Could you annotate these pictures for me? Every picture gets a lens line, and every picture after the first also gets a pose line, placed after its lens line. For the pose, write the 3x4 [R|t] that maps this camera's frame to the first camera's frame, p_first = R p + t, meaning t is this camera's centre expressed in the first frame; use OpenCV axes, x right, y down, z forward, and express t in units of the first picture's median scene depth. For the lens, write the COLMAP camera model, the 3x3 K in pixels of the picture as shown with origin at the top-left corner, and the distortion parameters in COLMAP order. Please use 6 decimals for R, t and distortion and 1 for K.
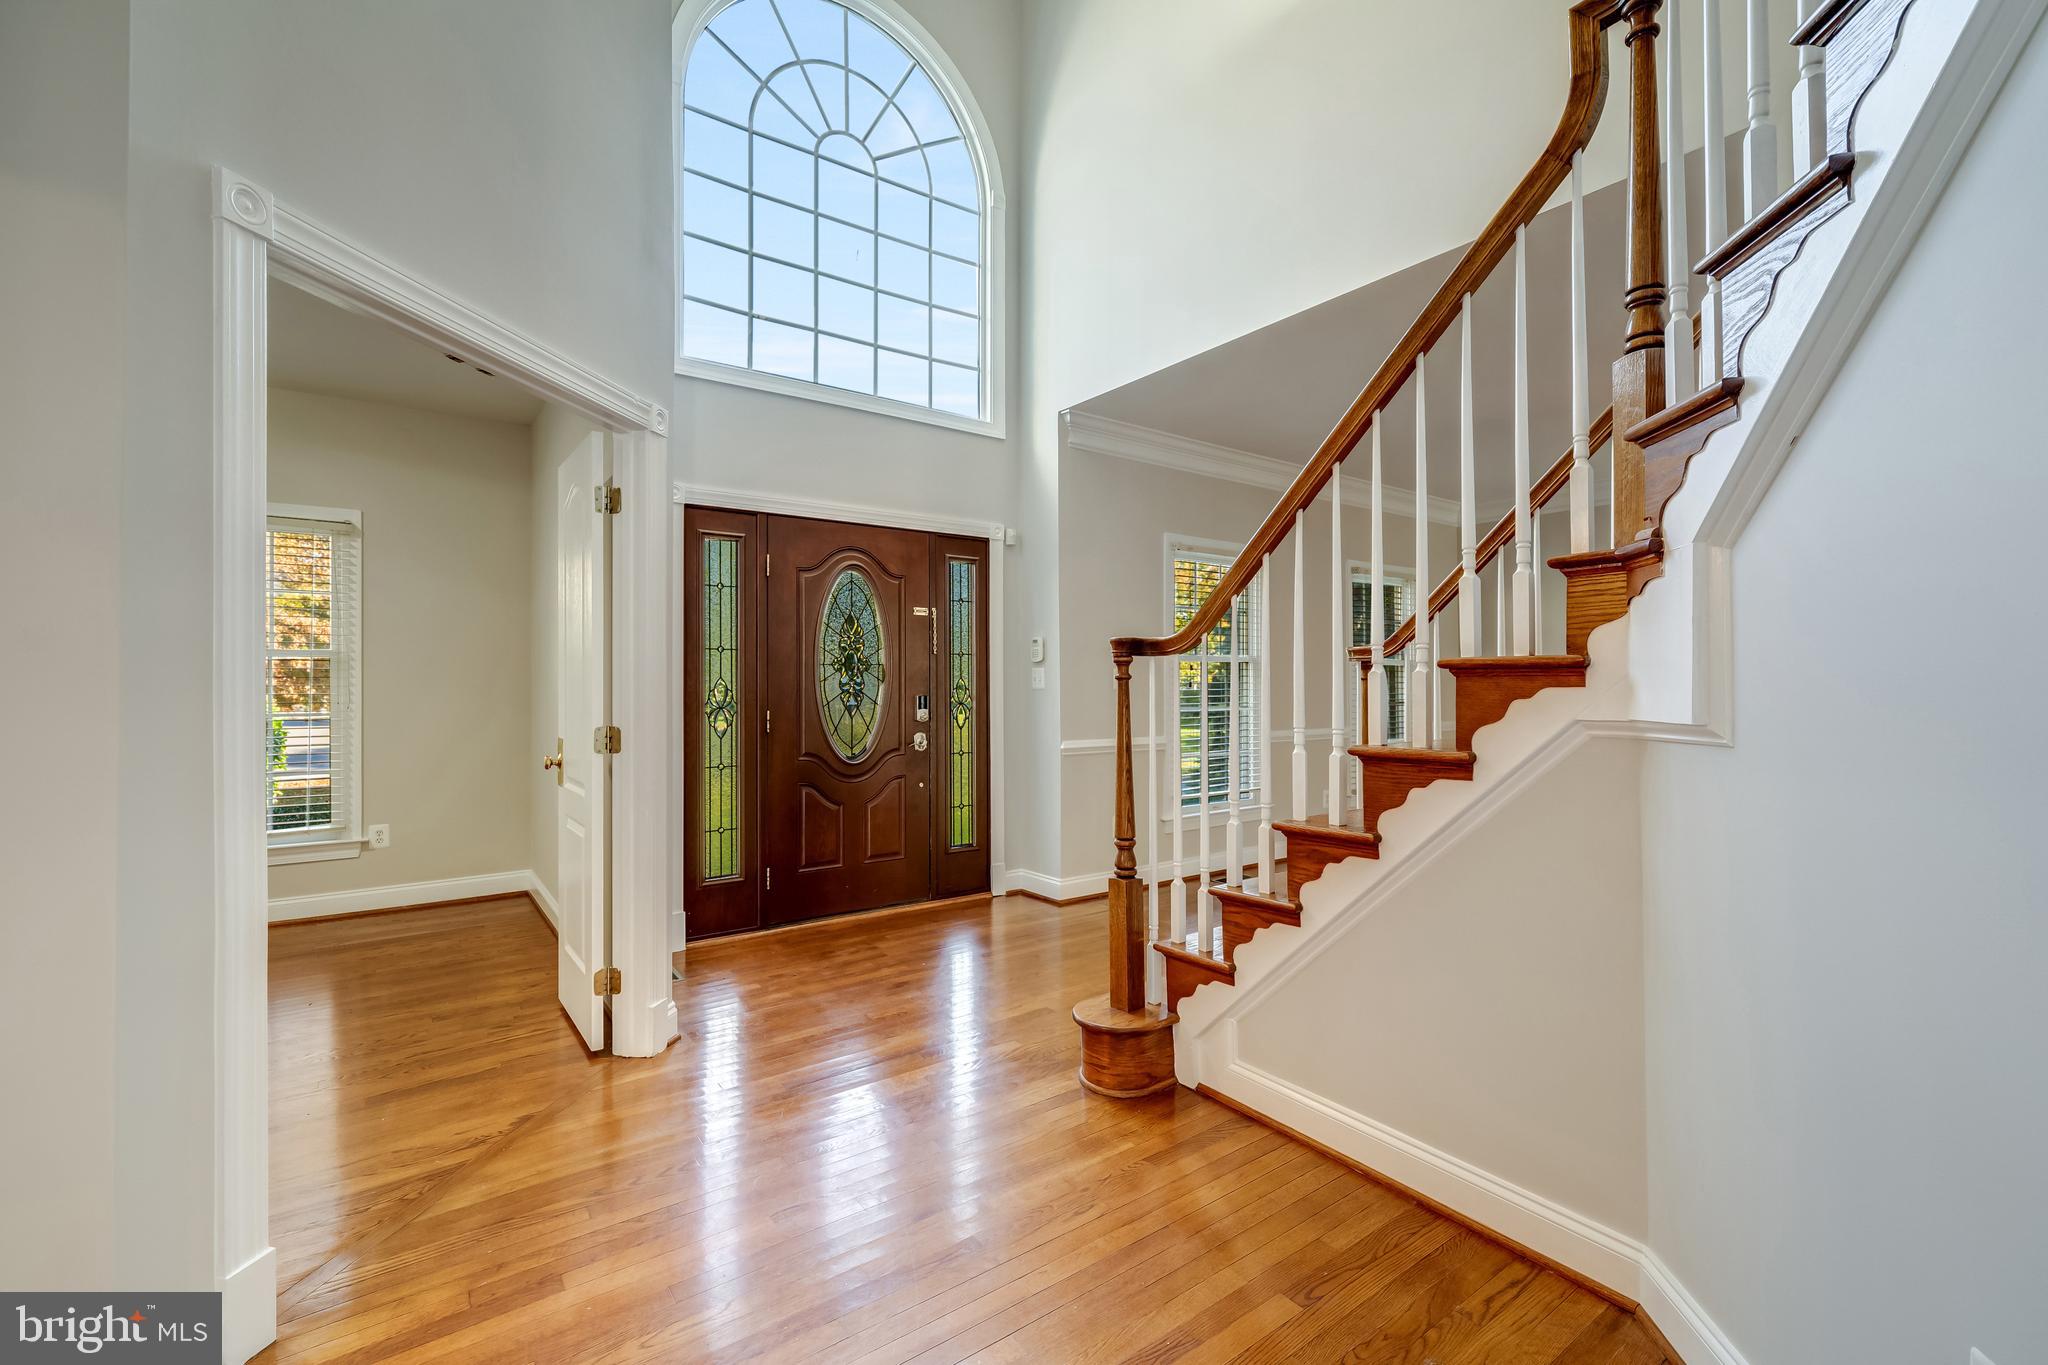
lens RADIAL K [[882.9, 0, 1024.0], [0, 882.9, 682.5], [0, 0, 1]] dist [-0.000235, -0.000078]
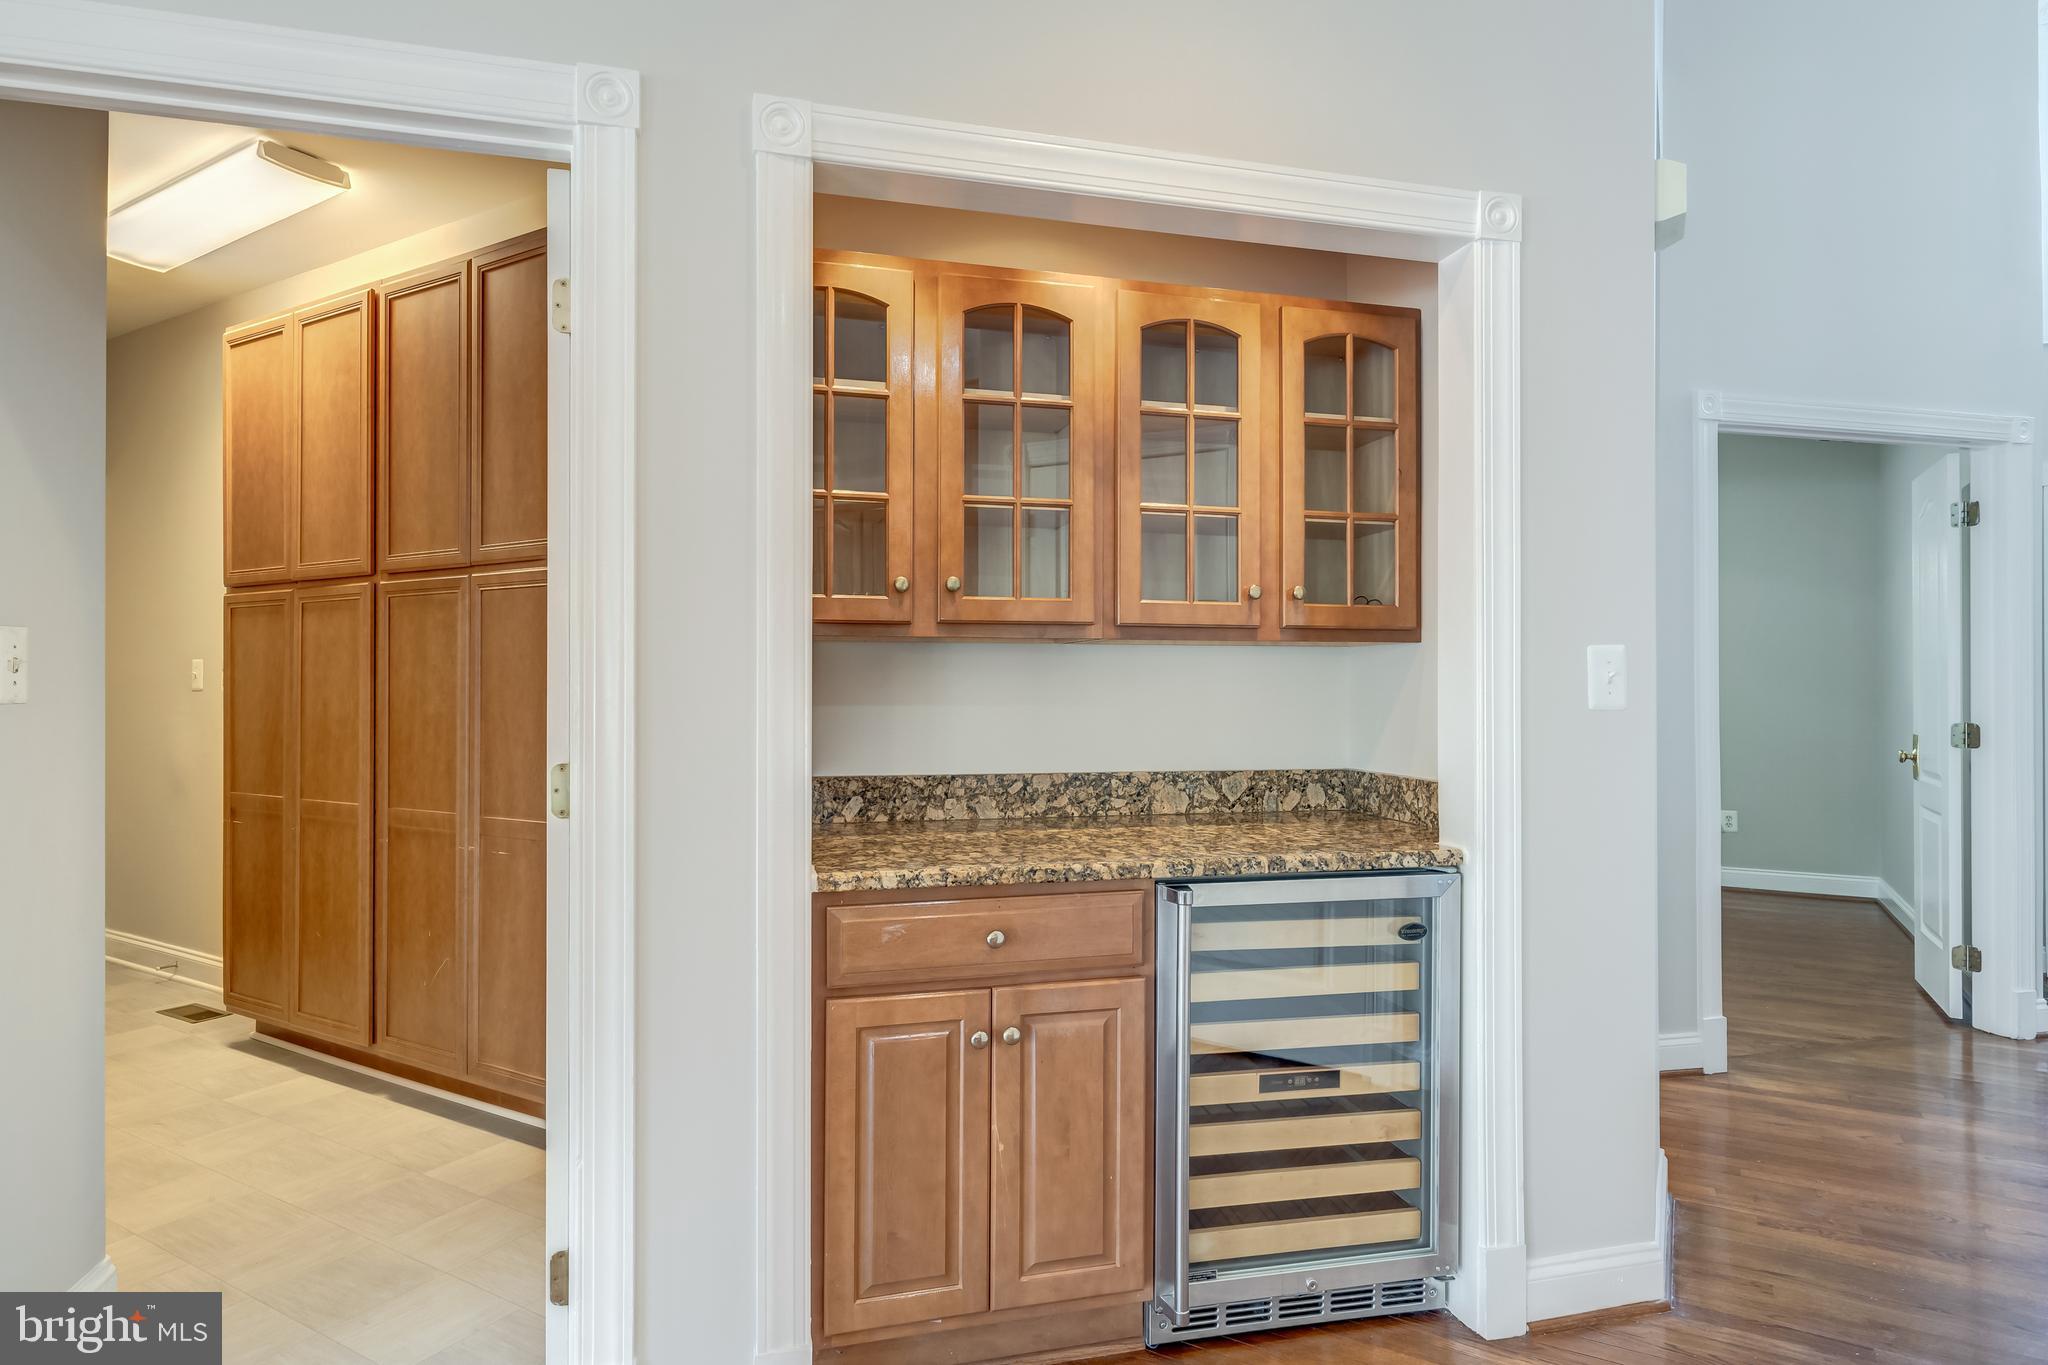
lens RADIAL K [[1100.1, 0, 1024.0], [0, 1100.1, 682.5], [0, 0, 1]] dist [0.001987, 0.000475]
pose [[0.397644, -0.002419, -0.917537, 0.265599], [0.003383, 0.999994, -0.001171, -0.002153], [0.917533, -0.002639, 0.397650, -0.512322]]
